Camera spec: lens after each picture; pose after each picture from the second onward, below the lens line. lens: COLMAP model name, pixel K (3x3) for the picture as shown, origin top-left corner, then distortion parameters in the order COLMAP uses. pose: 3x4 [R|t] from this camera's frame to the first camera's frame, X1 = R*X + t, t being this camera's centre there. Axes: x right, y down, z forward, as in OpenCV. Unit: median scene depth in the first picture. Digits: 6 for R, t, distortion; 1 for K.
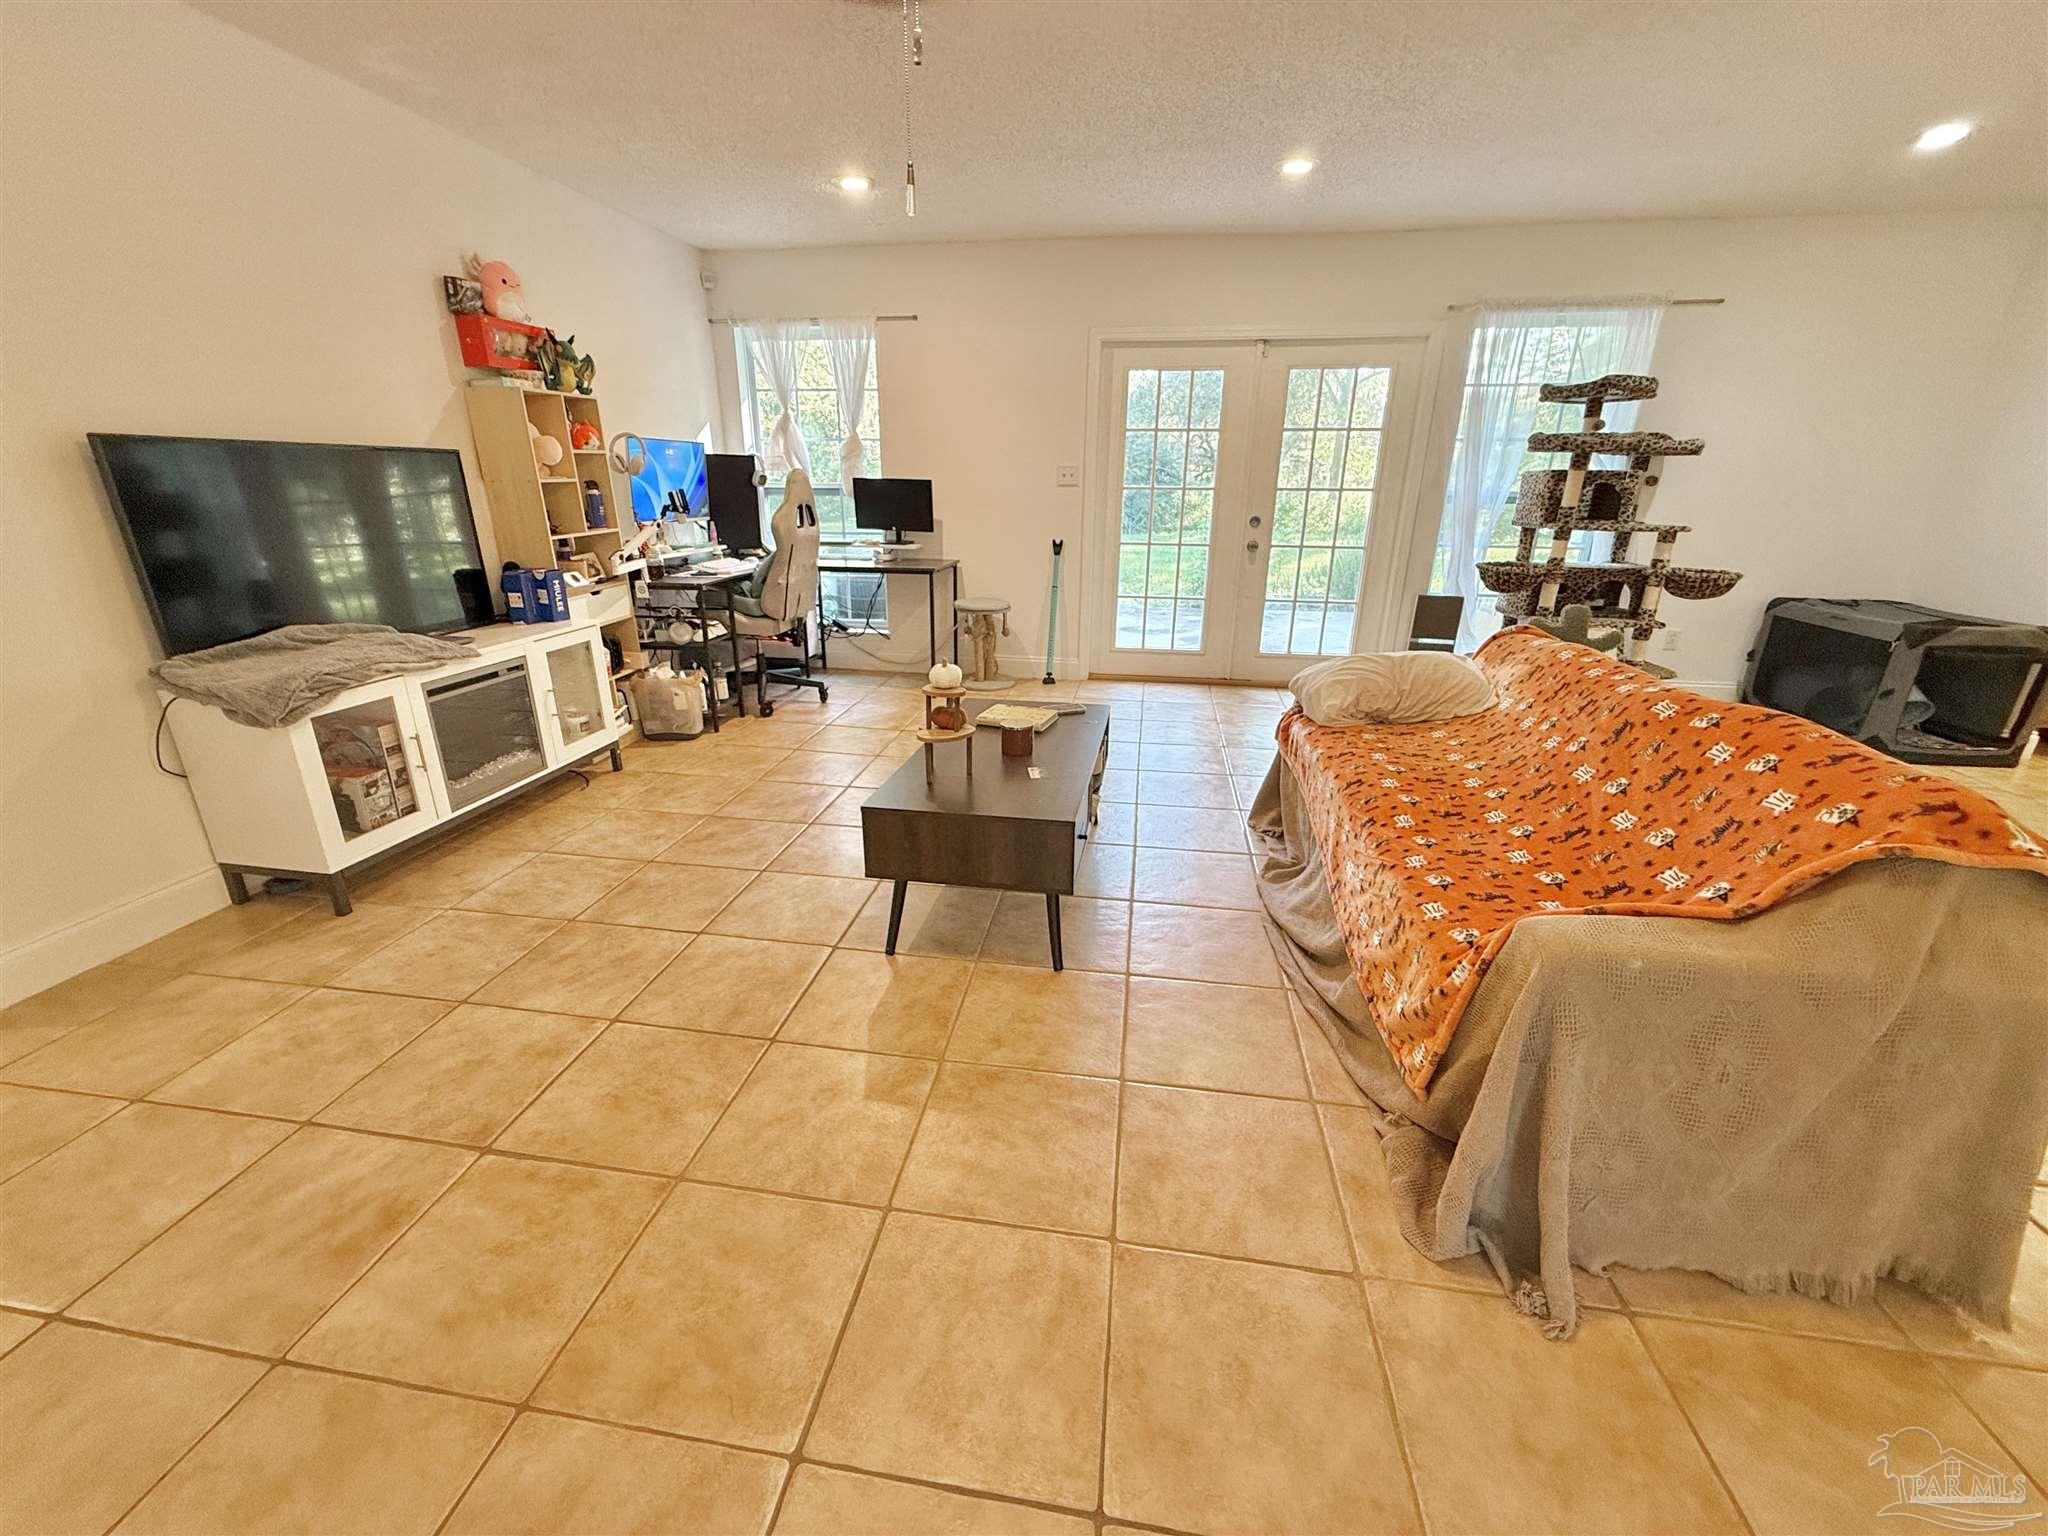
lens RADIAL K [[818.2, 0, 1008.1], [0, 818.2, 768.4], [0, 0, 1]] dist [0.000660, 0.000368]
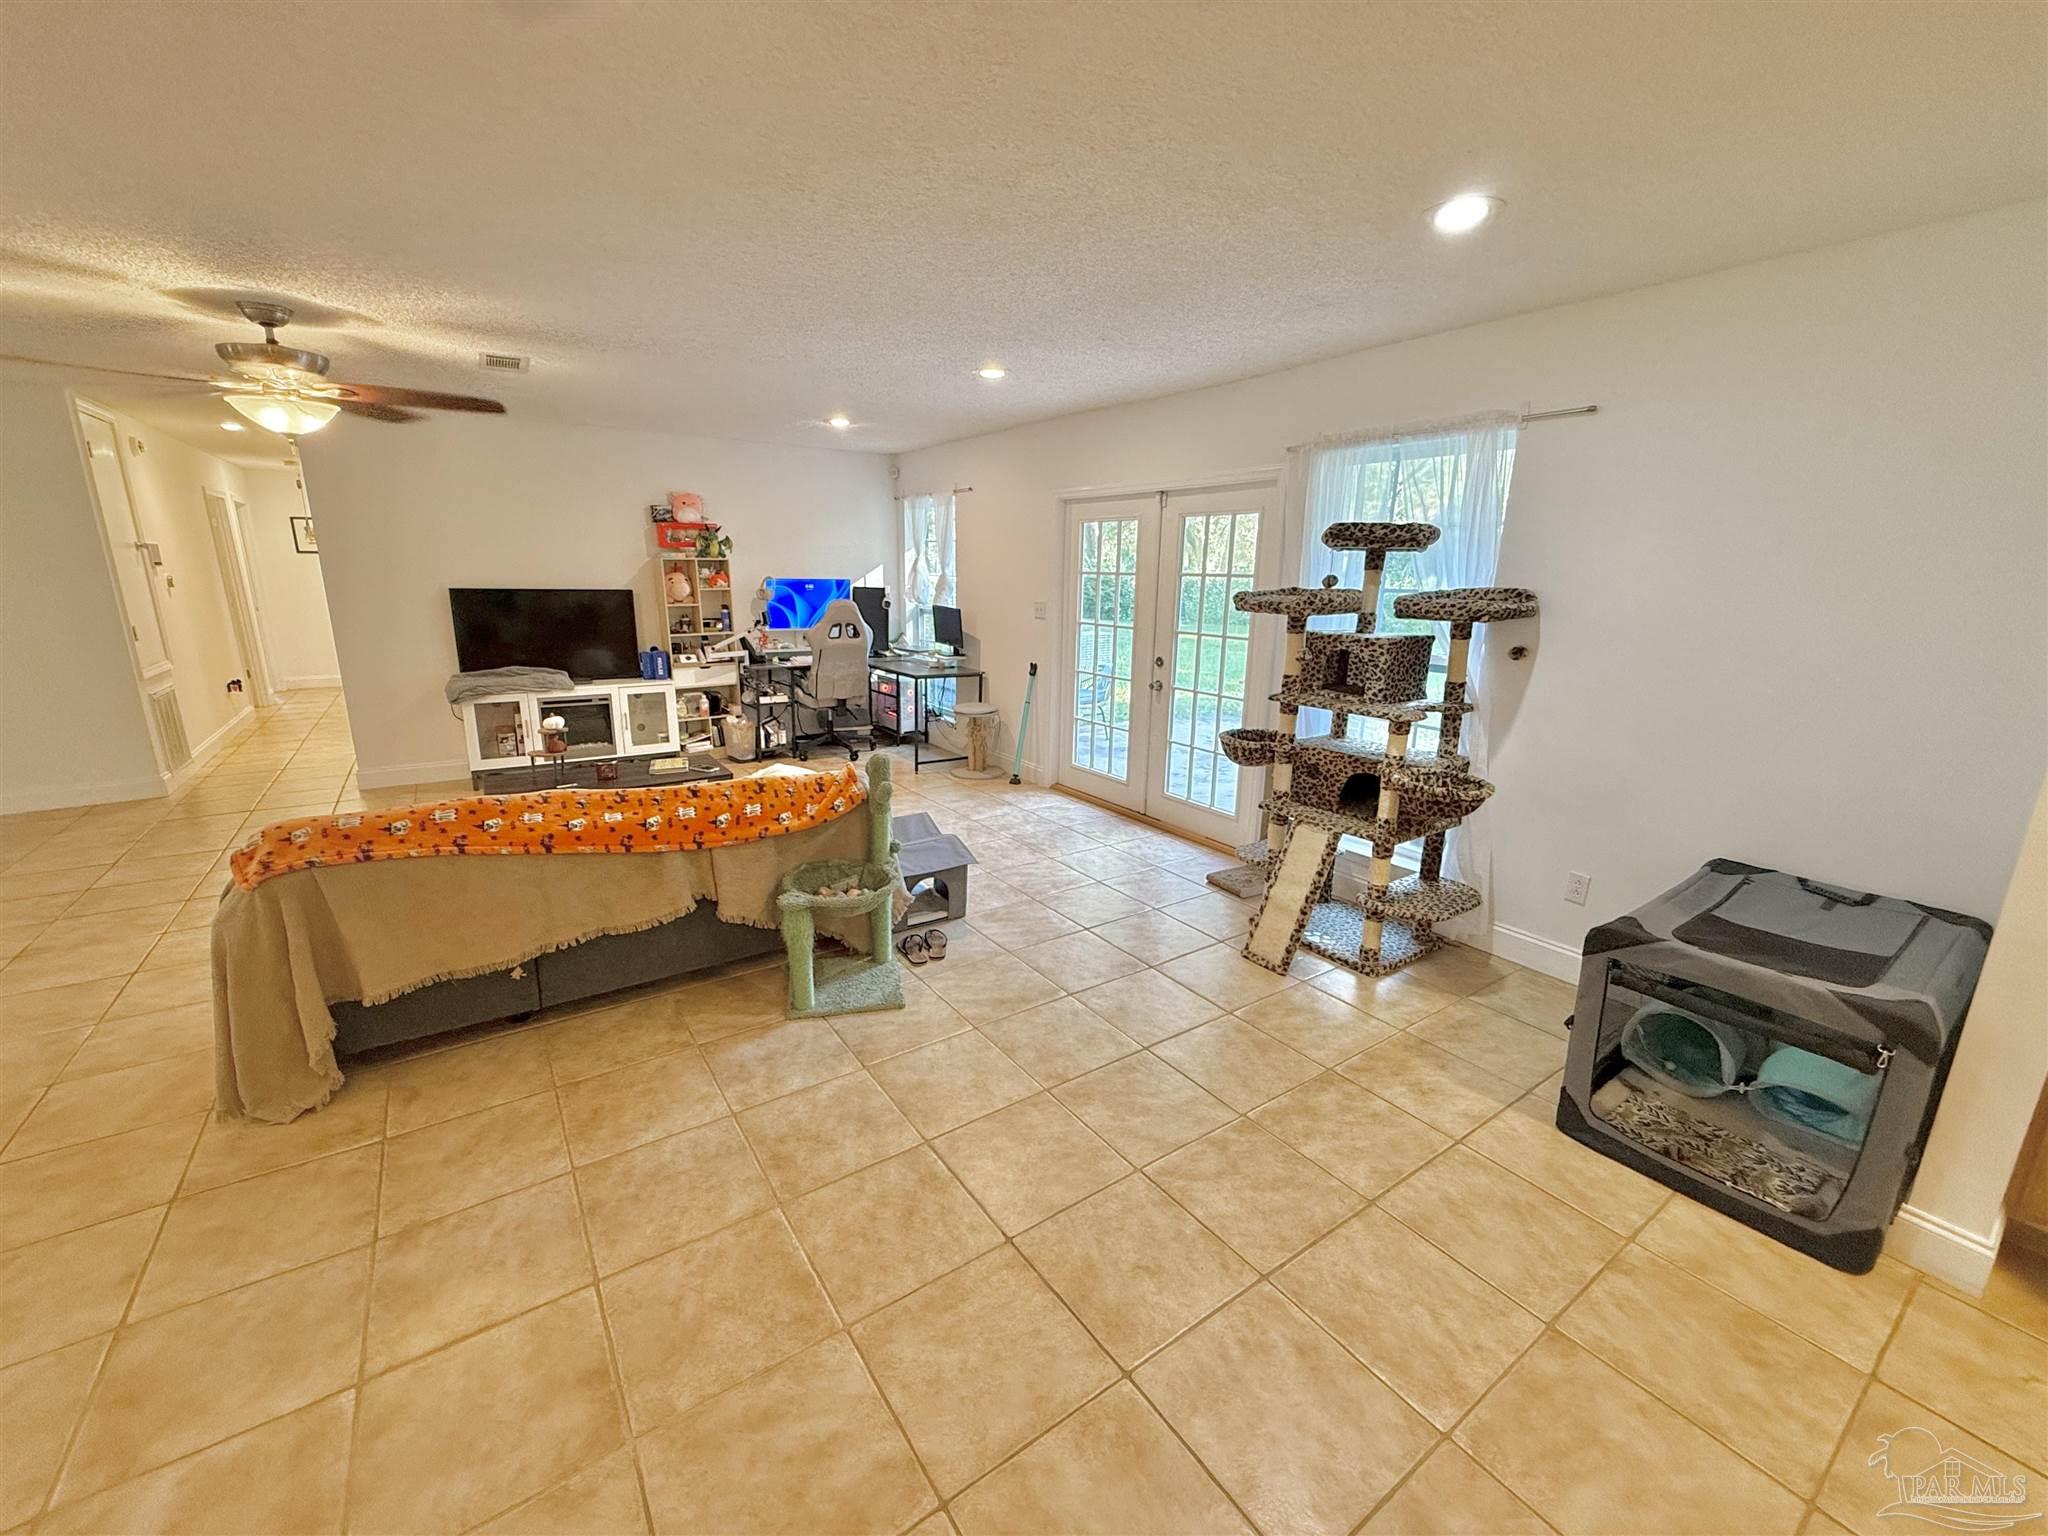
lens RADIAL K [[818.2, 0, 1025.4], [0, 818.2, 770.5], [0, 0, 1]] dist [0.000660, 0.000368]
pose [[0.684108, 0.179620, -0.706918, 1.059224], [-0.257173, 0.966360, -0.003333, -0.148680], [0.682538, 0.184081, 0.707287, 0.238787]]
